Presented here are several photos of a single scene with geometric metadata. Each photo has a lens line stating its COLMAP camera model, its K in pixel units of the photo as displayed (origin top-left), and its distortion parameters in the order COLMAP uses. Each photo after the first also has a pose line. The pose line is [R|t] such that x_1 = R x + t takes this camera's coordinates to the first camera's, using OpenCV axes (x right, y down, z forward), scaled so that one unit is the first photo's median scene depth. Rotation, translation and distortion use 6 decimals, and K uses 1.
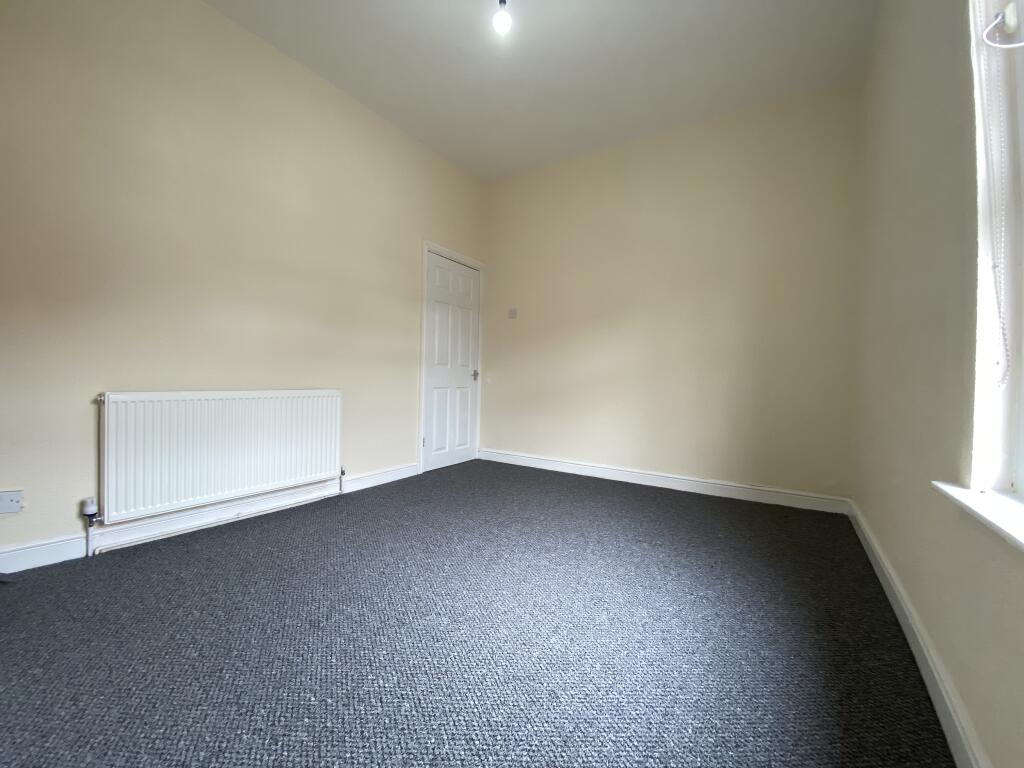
lens RADIAL K [[413.2, 0, 512.0], [0, 413.2, 384.0], [0, 0, 1]] dist [0.001057, -0.010314]
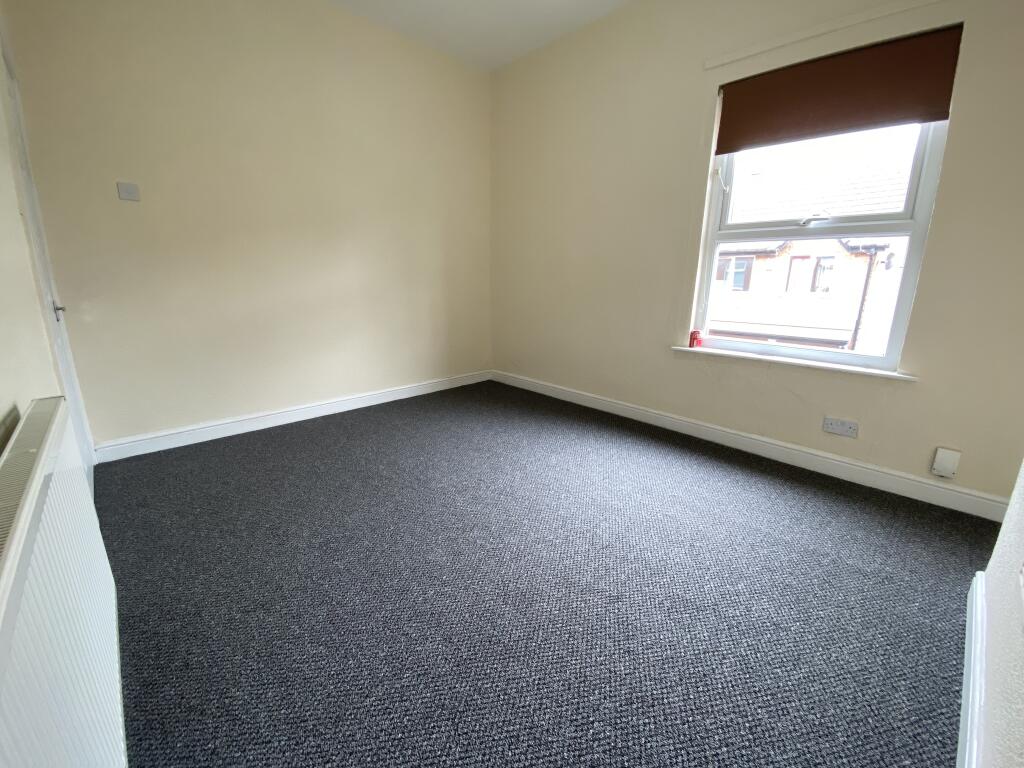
lens RADIAL K [[413.2, 0, 512.0], [0, 413.2, 384.0], [0, 0, 1]] dist [0.001057, -0.010314]
pose [[0.239559, -0.266180, 0.933681, -1.688789], [0.018487, 0.962759, 0.269727, -0.229377], [-0.970706, -0.047355, 0.235558, 1.317071]]
